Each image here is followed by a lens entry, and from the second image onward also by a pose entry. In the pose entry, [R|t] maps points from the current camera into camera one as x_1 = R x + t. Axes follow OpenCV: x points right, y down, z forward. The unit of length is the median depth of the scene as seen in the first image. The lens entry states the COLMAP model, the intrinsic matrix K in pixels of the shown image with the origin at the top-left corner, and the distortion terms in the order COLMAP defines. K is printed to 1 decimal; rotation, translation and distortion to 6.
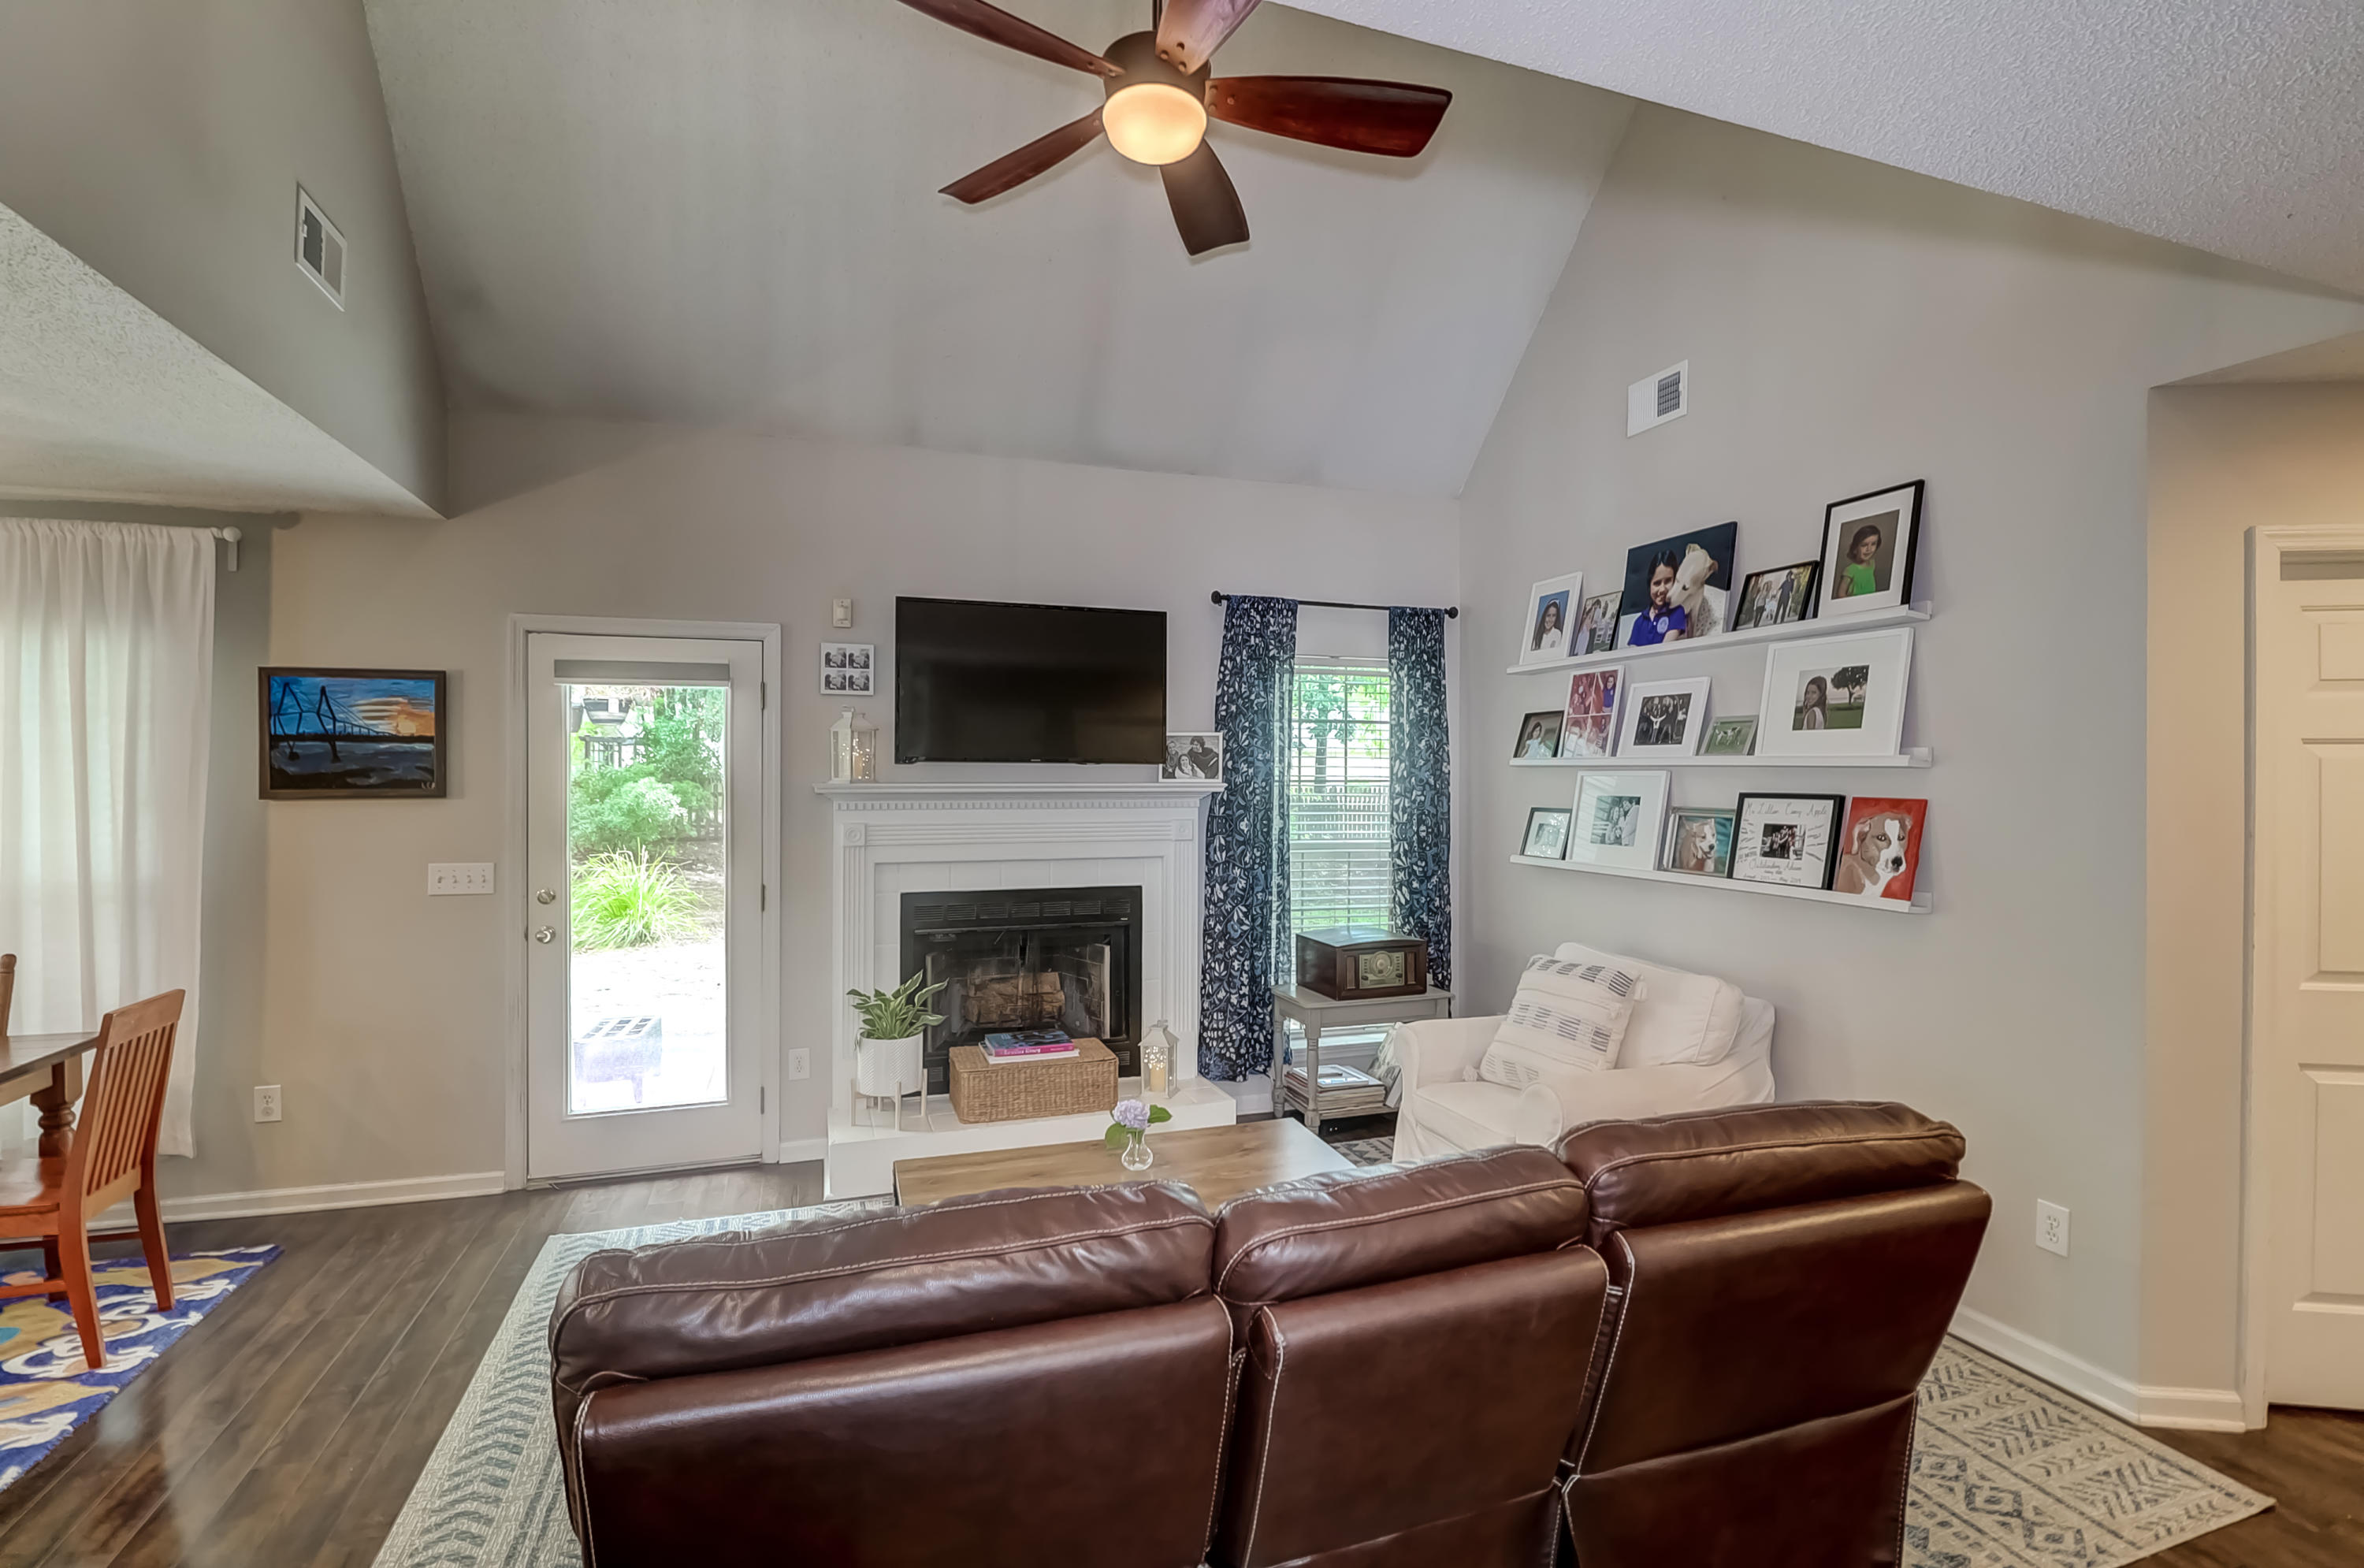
lens RADIAL K [[1093.6, 0, 1181.4], [0, 1093.6, 768.5], [0, 0, 1]] dist [0.001781, -0.014301]
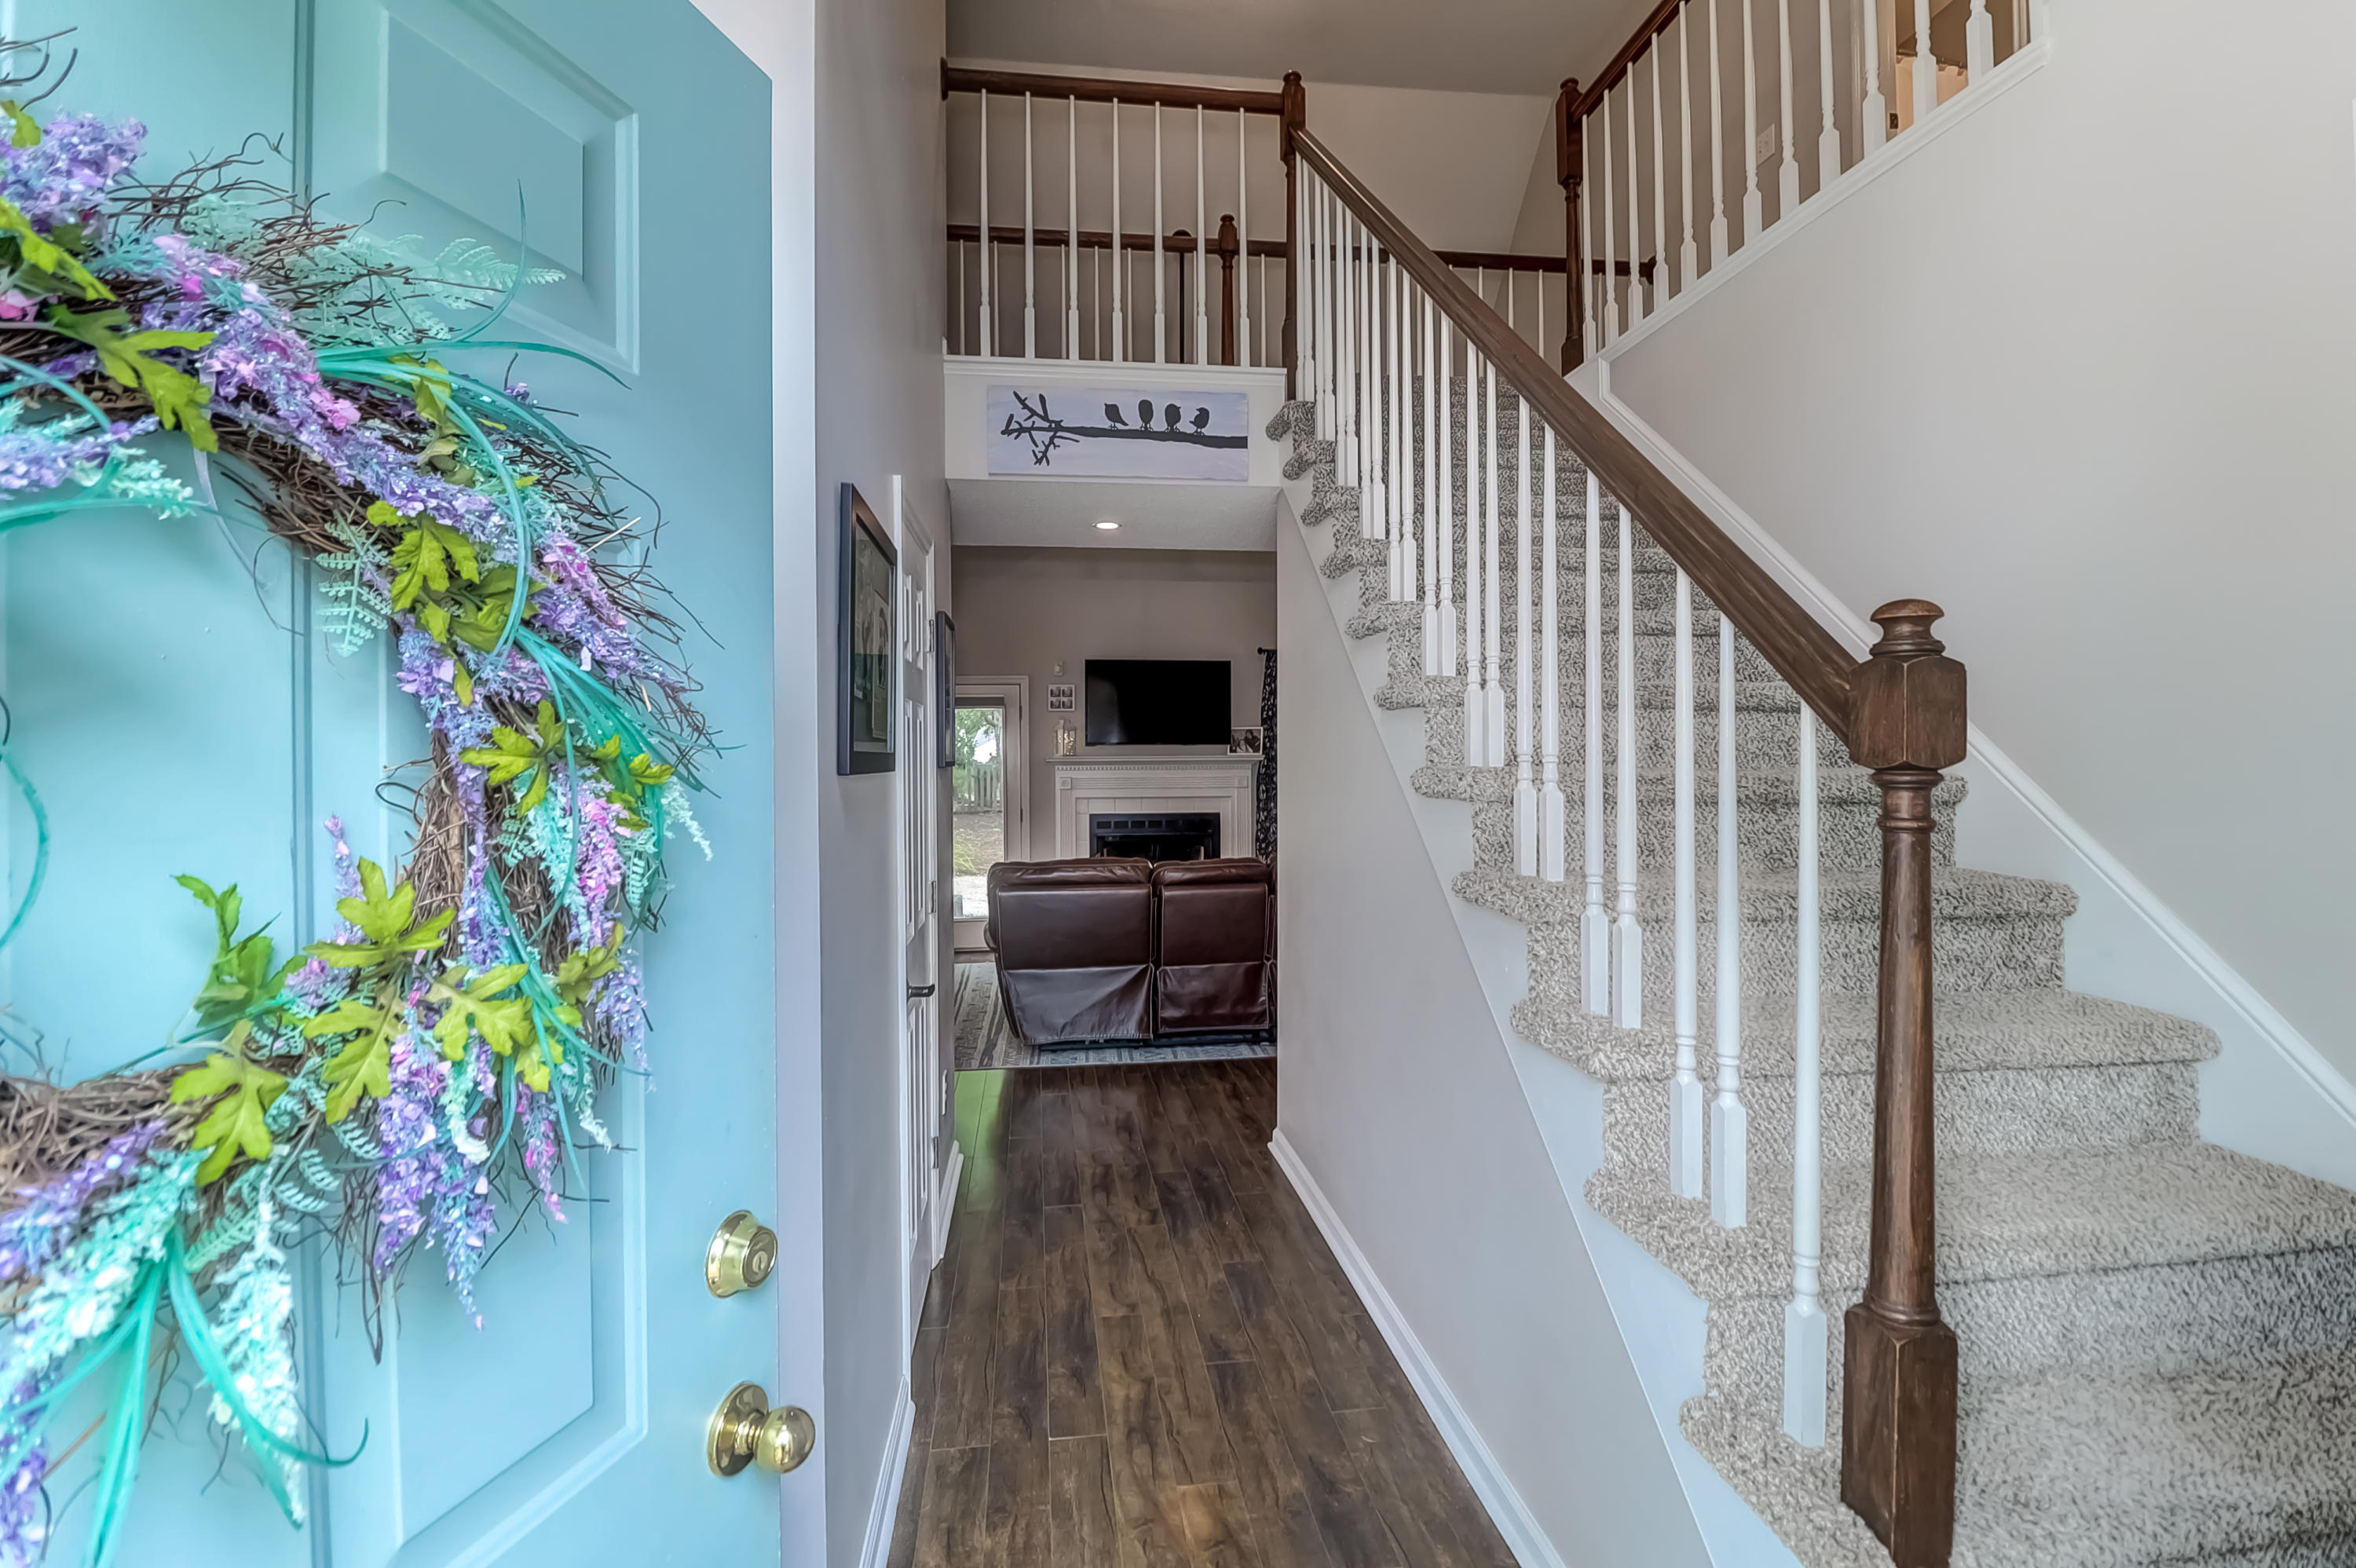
lens RADIAL K [[1094.3, 0, 1170.3], [0, 1094.3, 764.8], [0, 0, 1]] dist [-0.023025, -0.000493]
pose [[0.976722, -0.011387, -0.214209, 0.331008], [0.012234, 0.999922, 0.002627, 0.027465], [0.214162, -0.005186, 0.976784, -0.949133]]
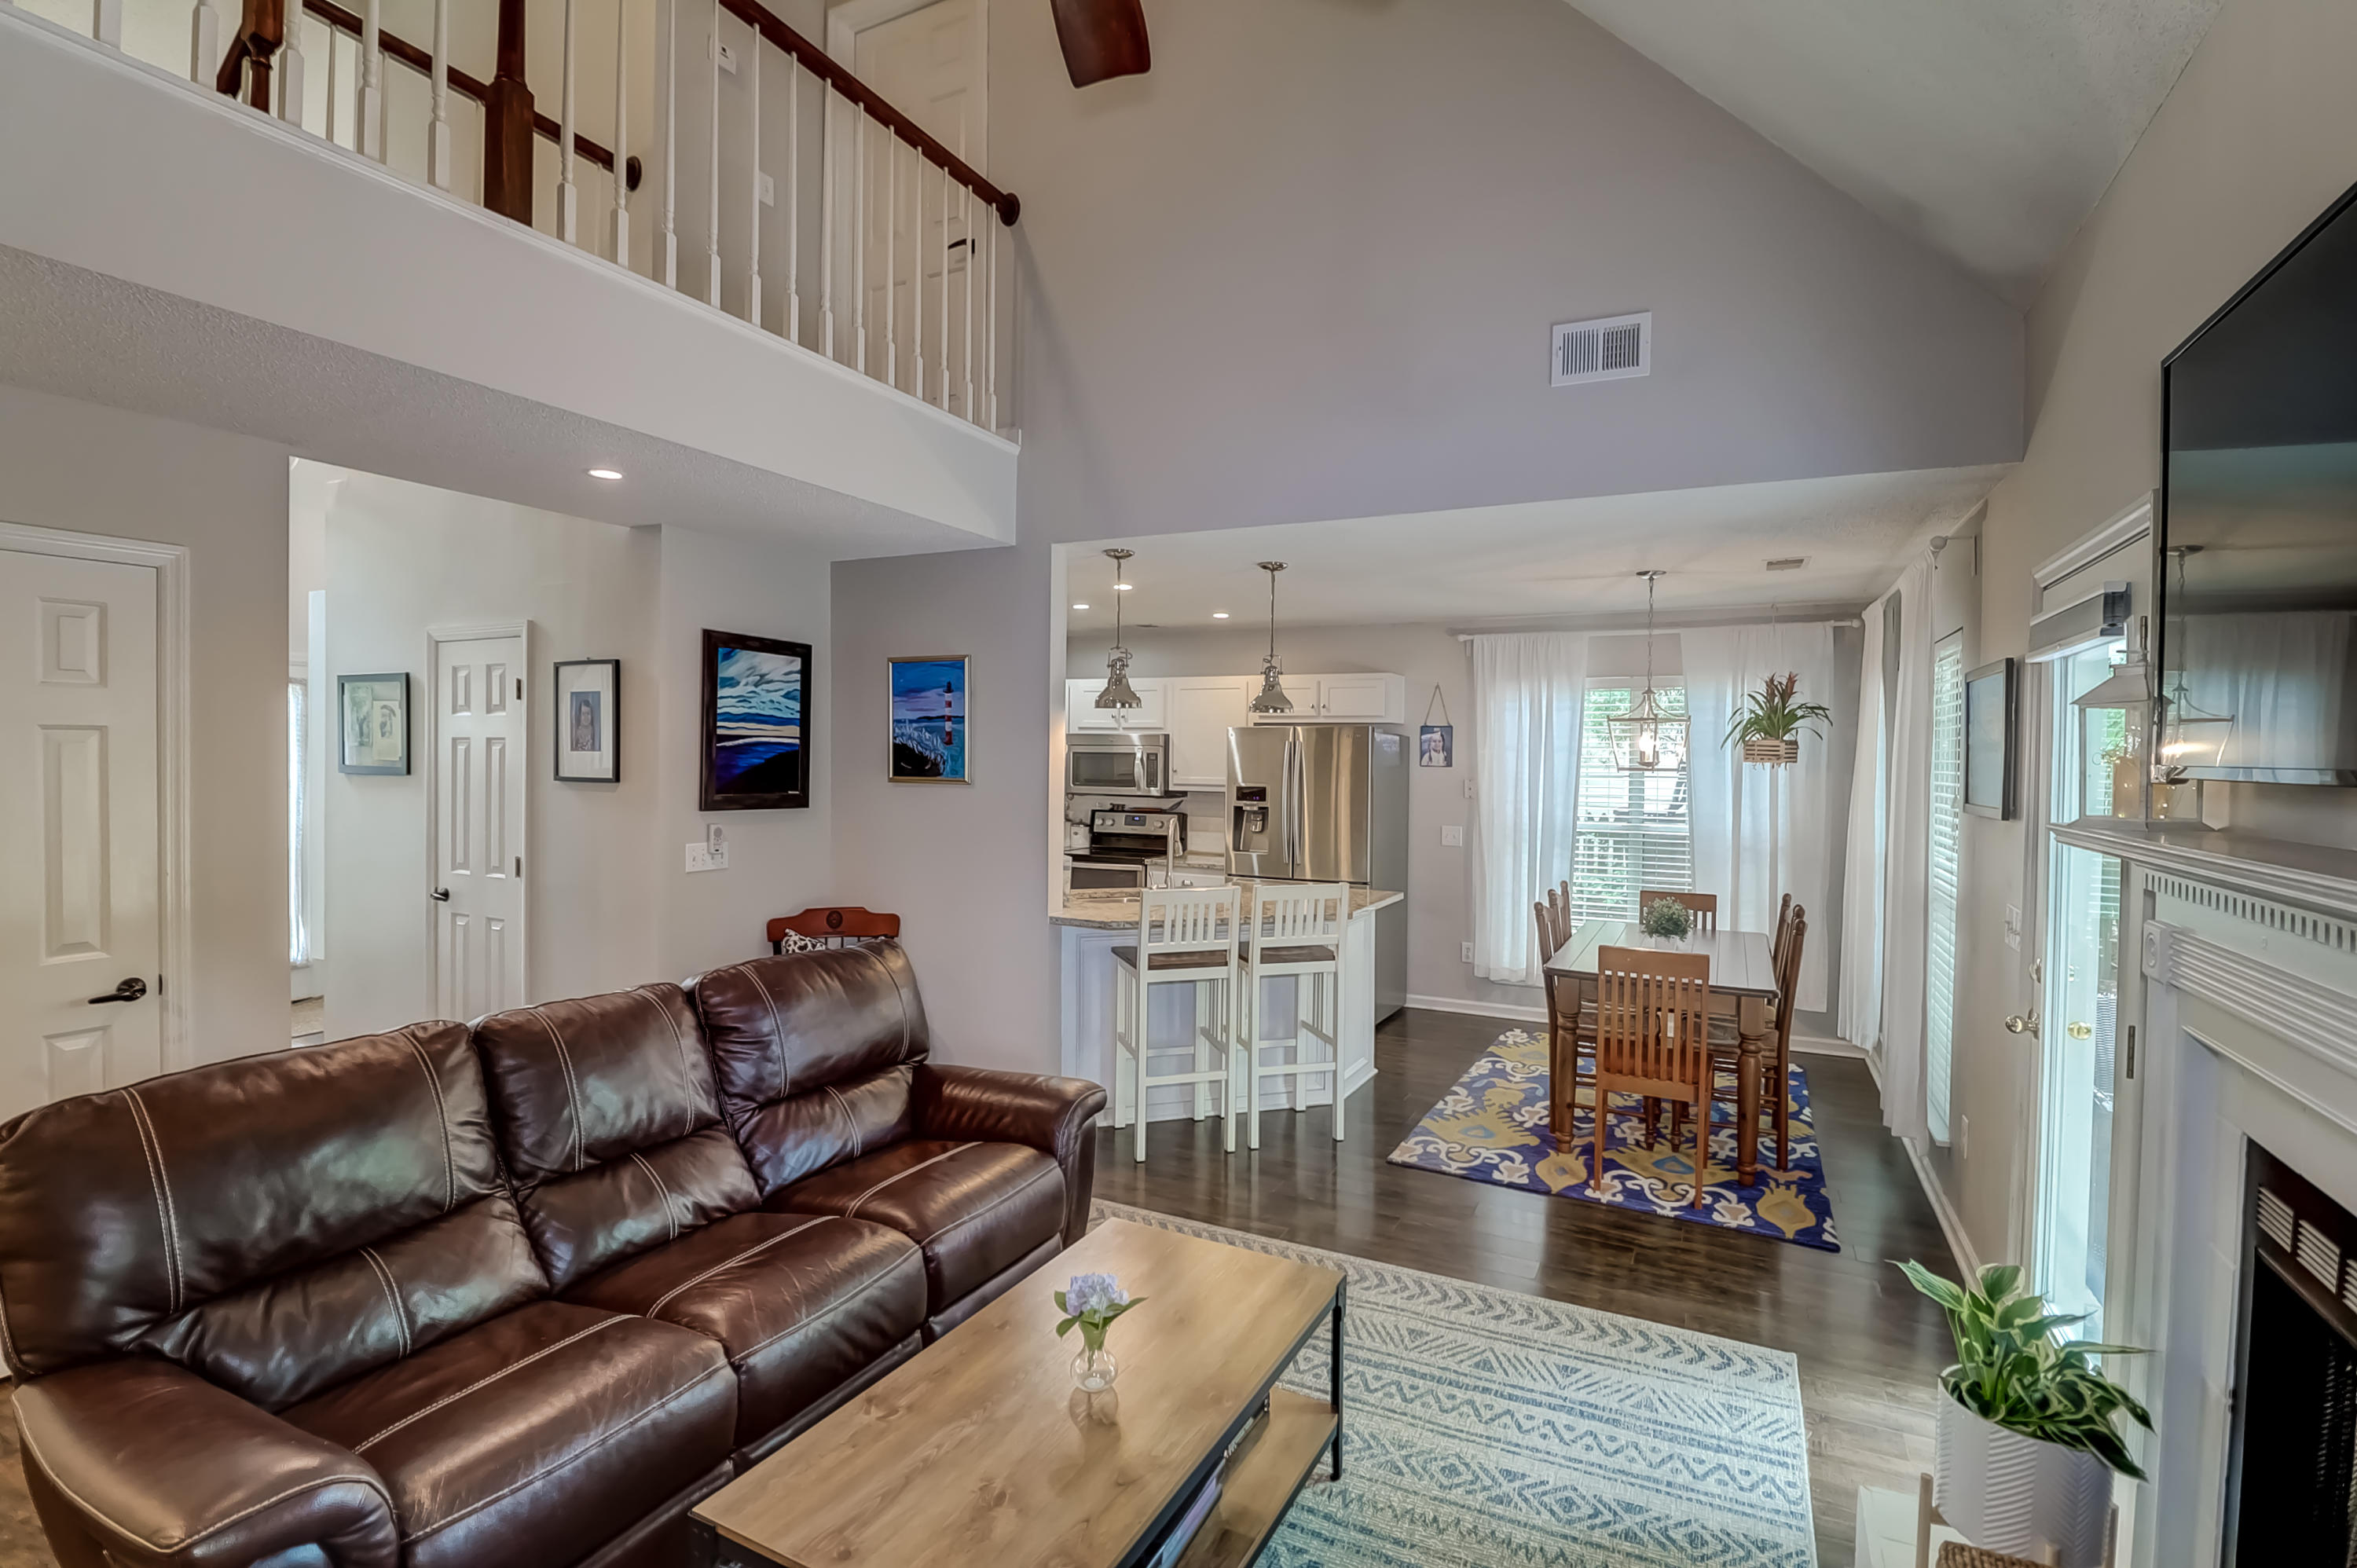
lens RADIAL K [[1090.3, 0, 1177.9], [0, 1090.3, 768.5], [0, 0, 1]] dist [0.001781, -0.014301]
pose [[-0.712113, -0.002542, -0.702060, 0.293086], [-0.014043, 0.999845, 0.010624, -0.009654], [0.701924, 0.017425, -0.712038, 1.141428]]
